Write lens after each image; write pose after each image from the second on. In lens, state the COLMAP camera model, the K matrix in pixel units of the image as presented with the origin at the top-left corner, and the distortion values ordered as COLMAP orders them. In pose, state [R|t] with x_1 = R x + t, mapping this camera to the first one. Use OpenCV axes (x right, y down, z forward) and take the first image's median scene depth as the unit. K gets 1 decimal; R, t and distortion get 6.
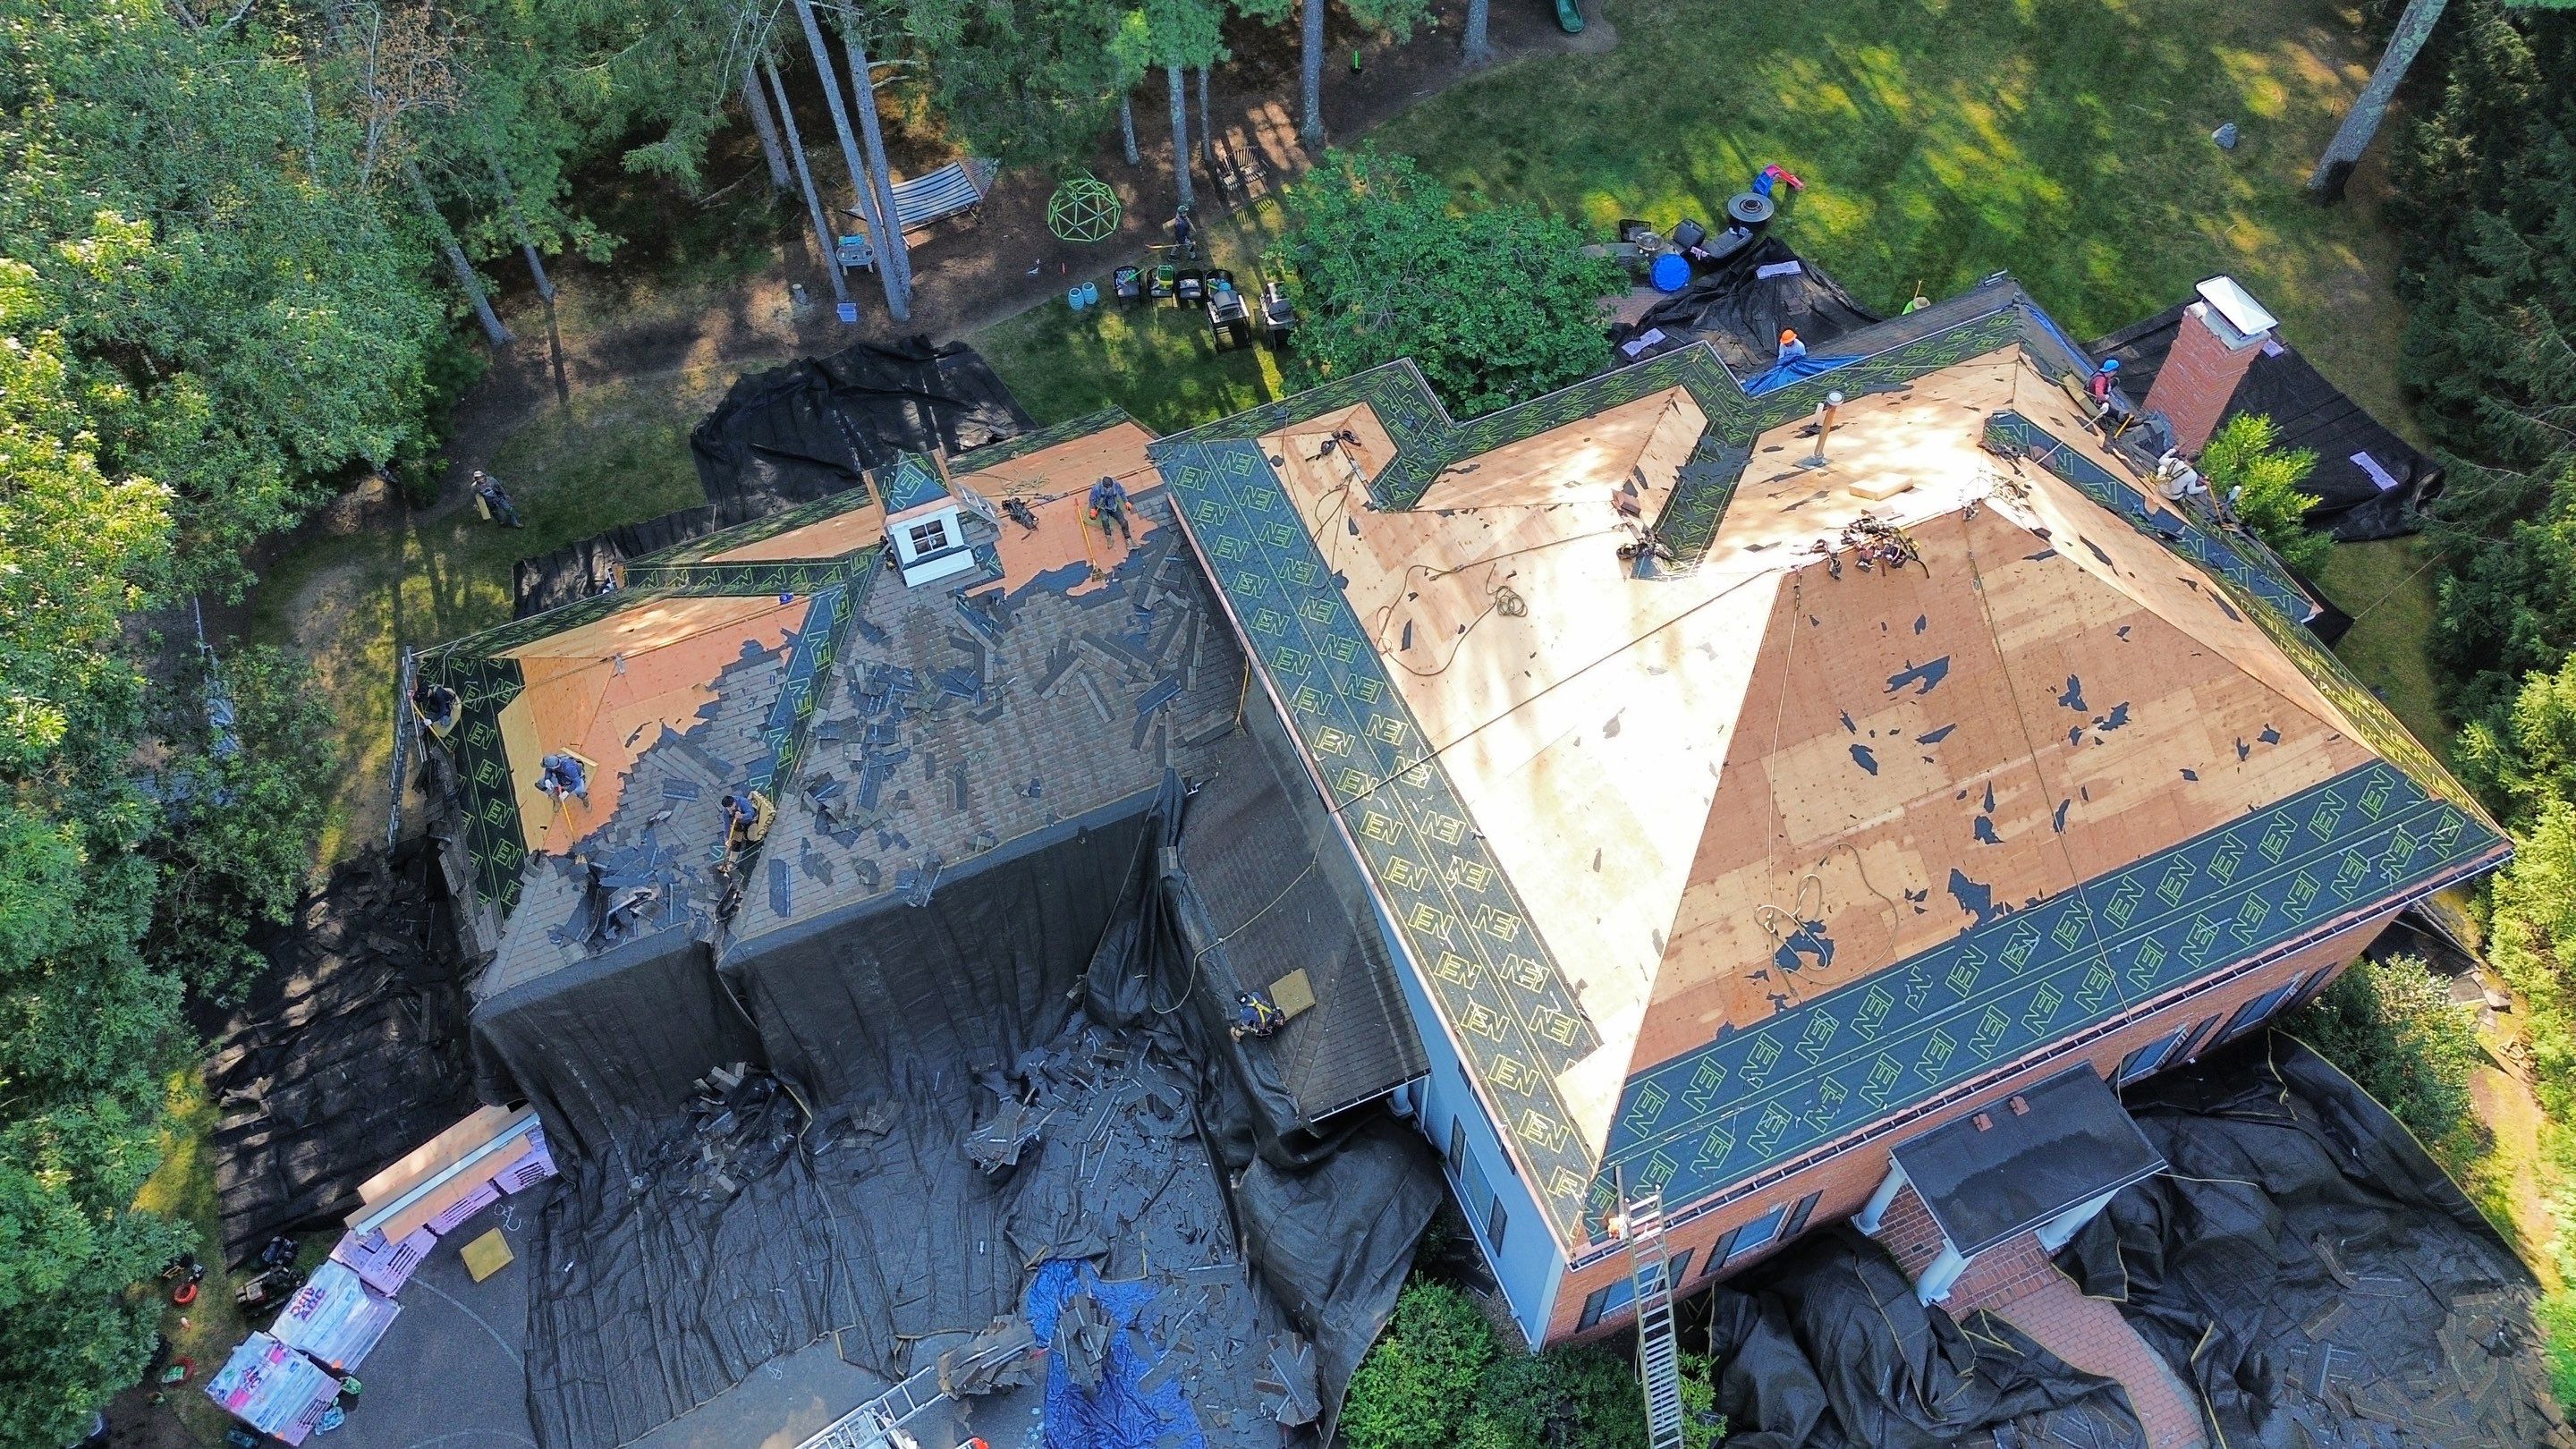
lens RADIAL K [[1827.0, 0, 1268.2], [0, 1827.0, 717.2], [0, 0, 1]] dist [0.079912, -0.084645]
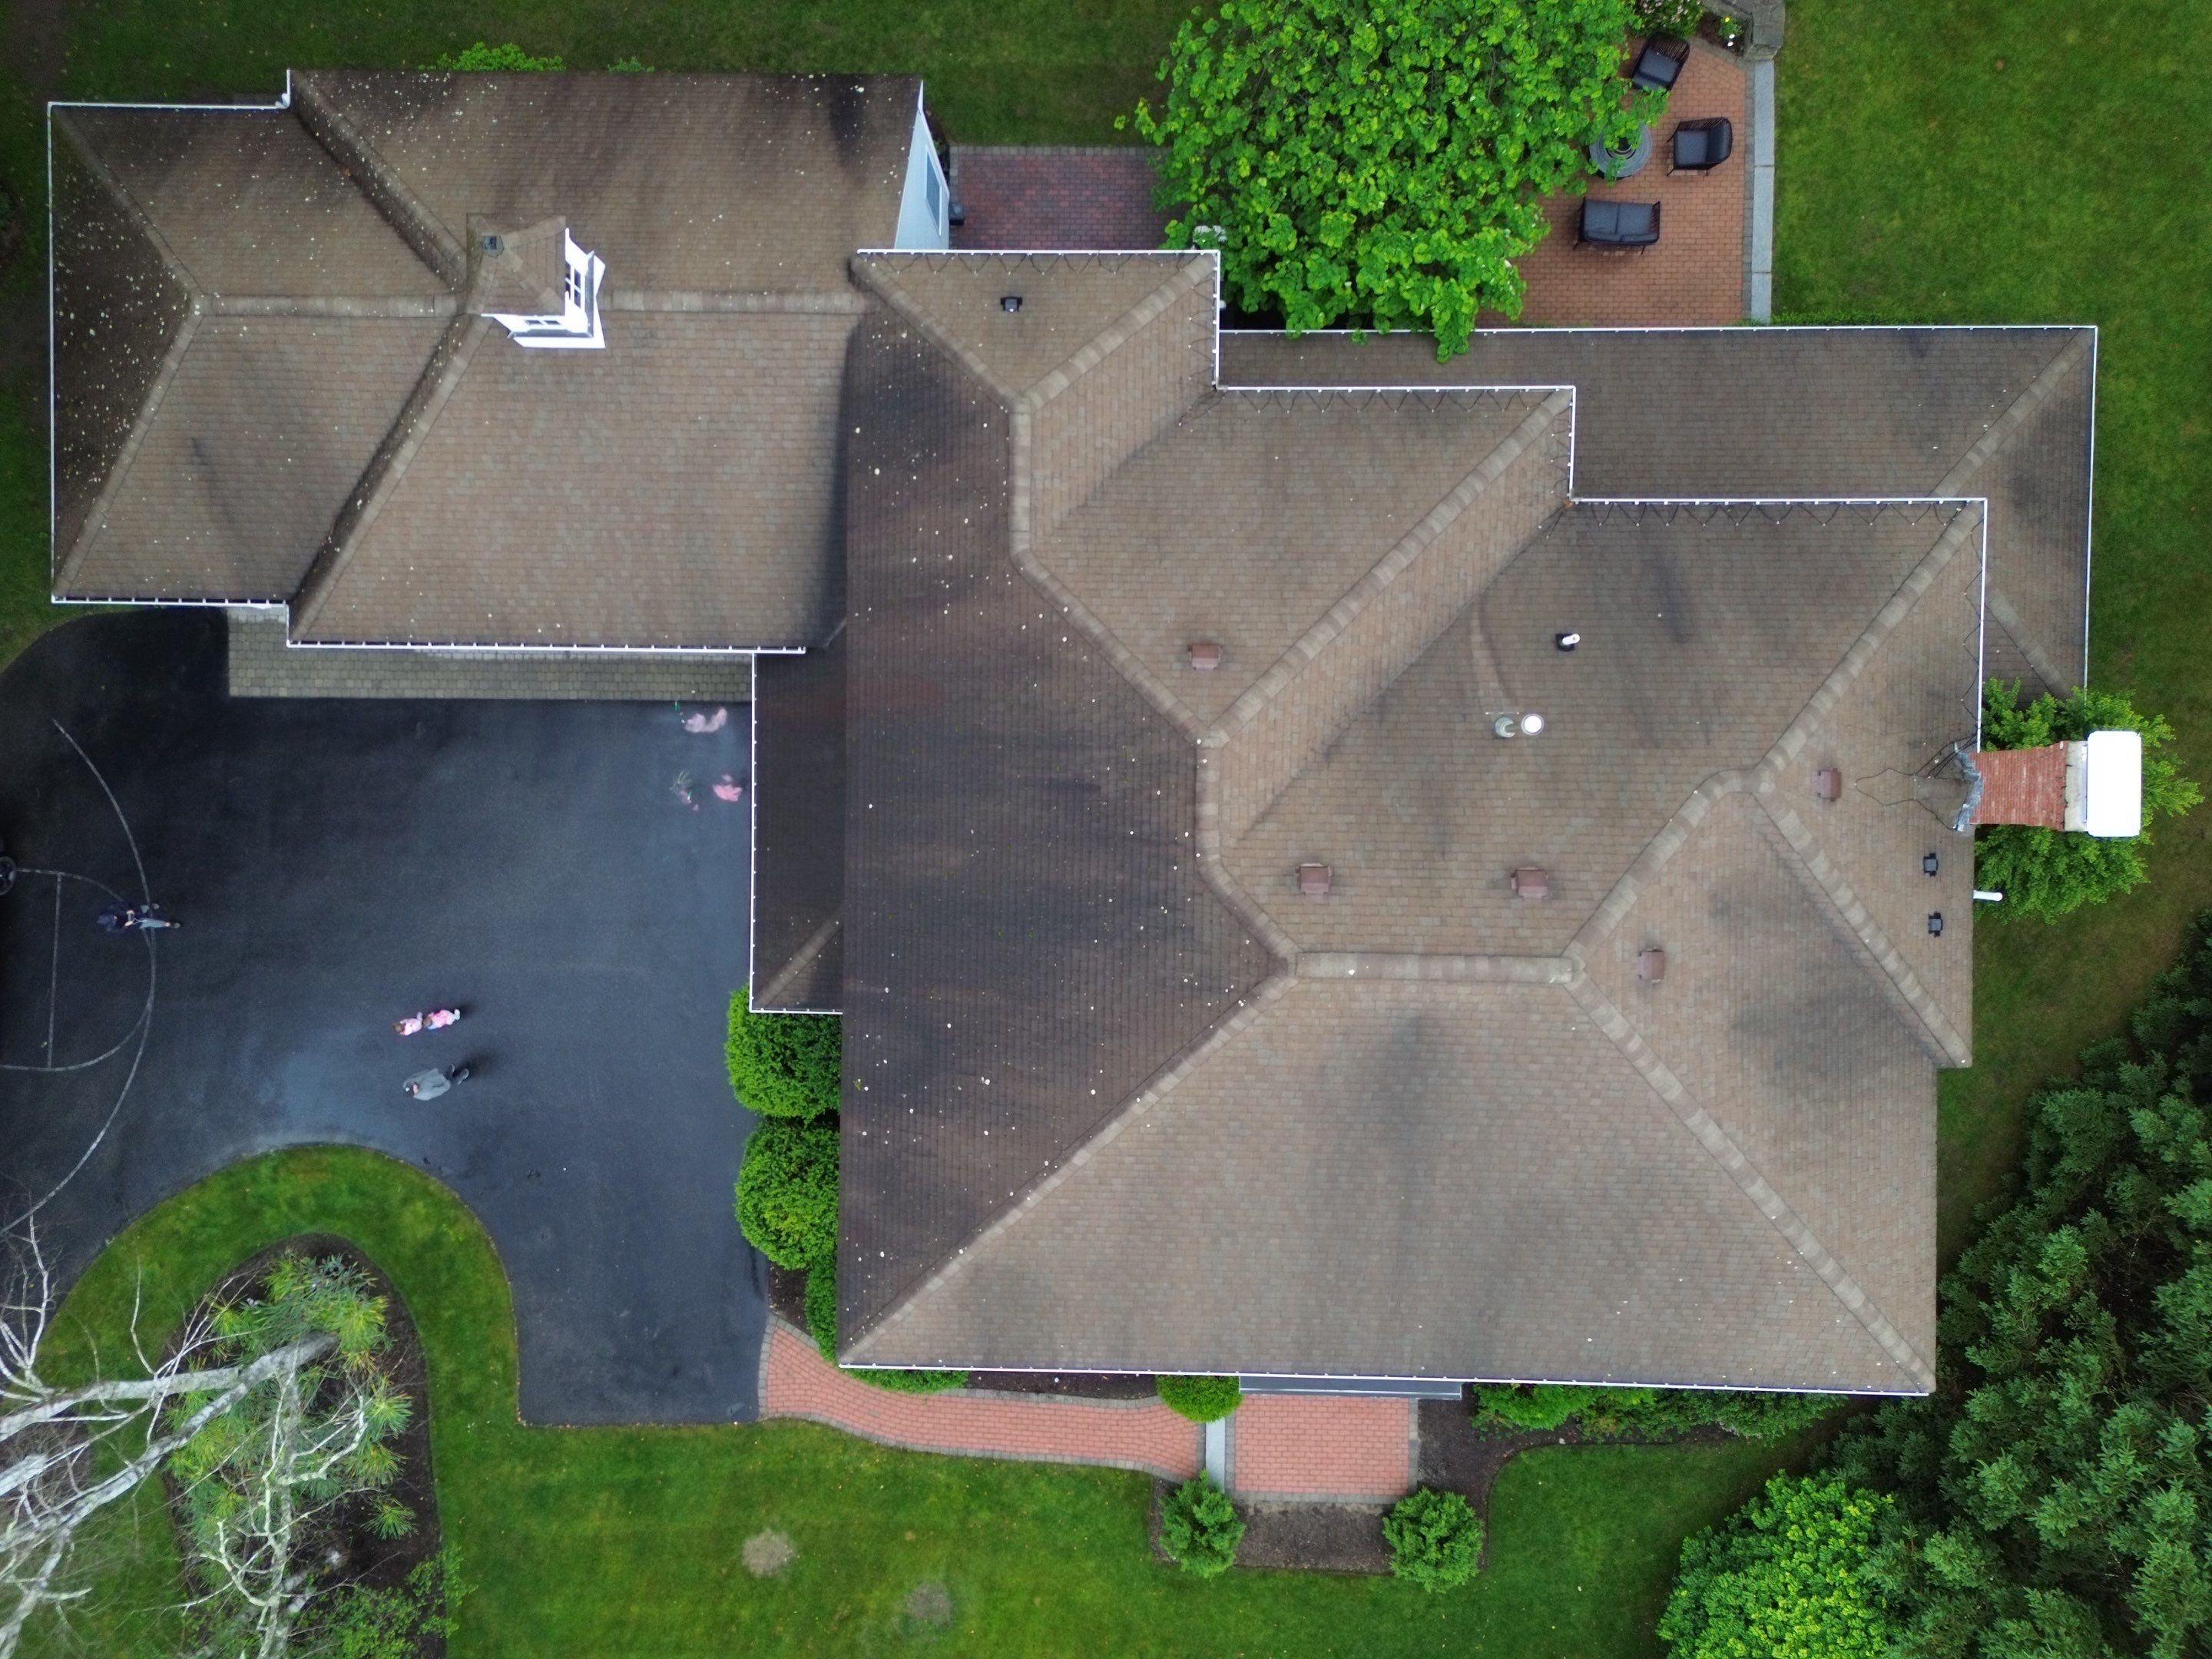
lens RADIAL K [[1547.9, 0, 1110.5], [0, 1547.9, 830.2], [0, 0, 1]] dist [0.056084, -0.025103]
pose [[0.915920, 0.401164, 0.012545, 0.145584], [-0.332168, 0.740105, 0.584730, -0.452979], [0.225288, -0.539733, 0.811131, 0.373693]]
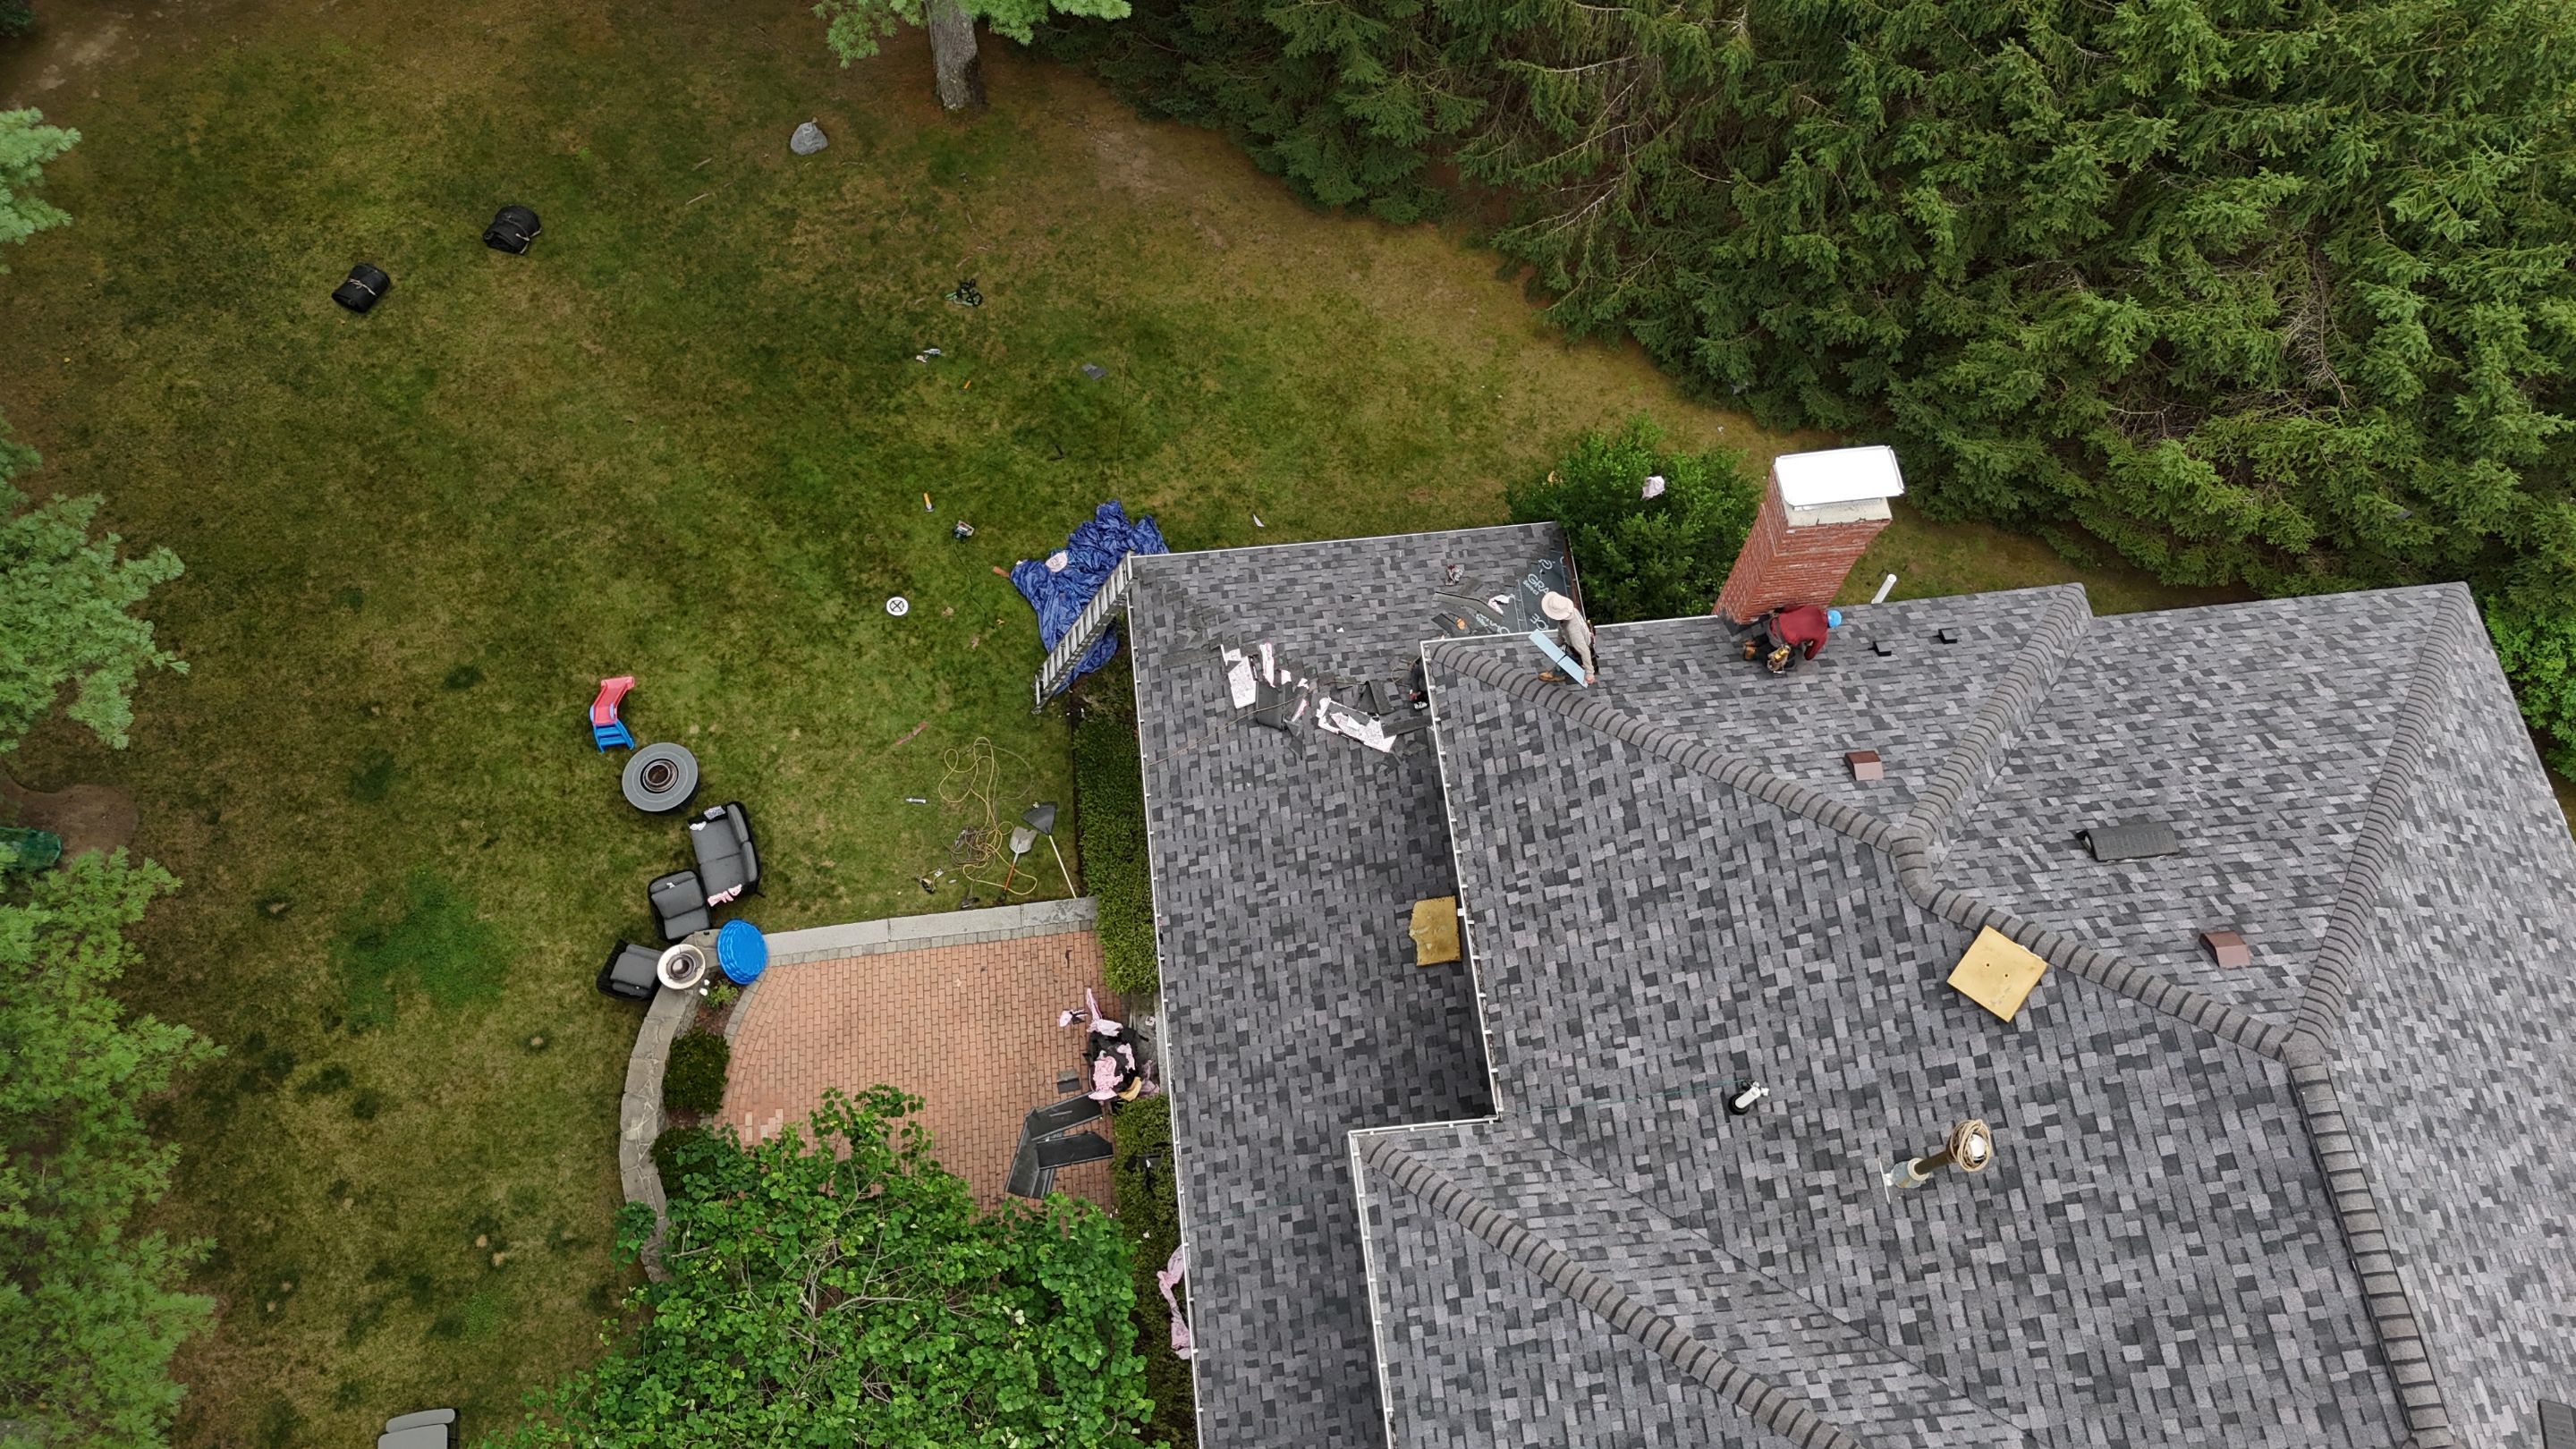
lens RADIAL K [[1906.5, 0, 1288.6], [0, 1906.5, 705.3], [0, 0, 1]] dist [0.071858, -0.073978]
pose [[0.282561, -0.853753, 0.437339, 0.097678], [0.774193, 0.472161, 0.421532, -0.626092], [-0.566379, 0.219476, 0.794384, 0.588857]]
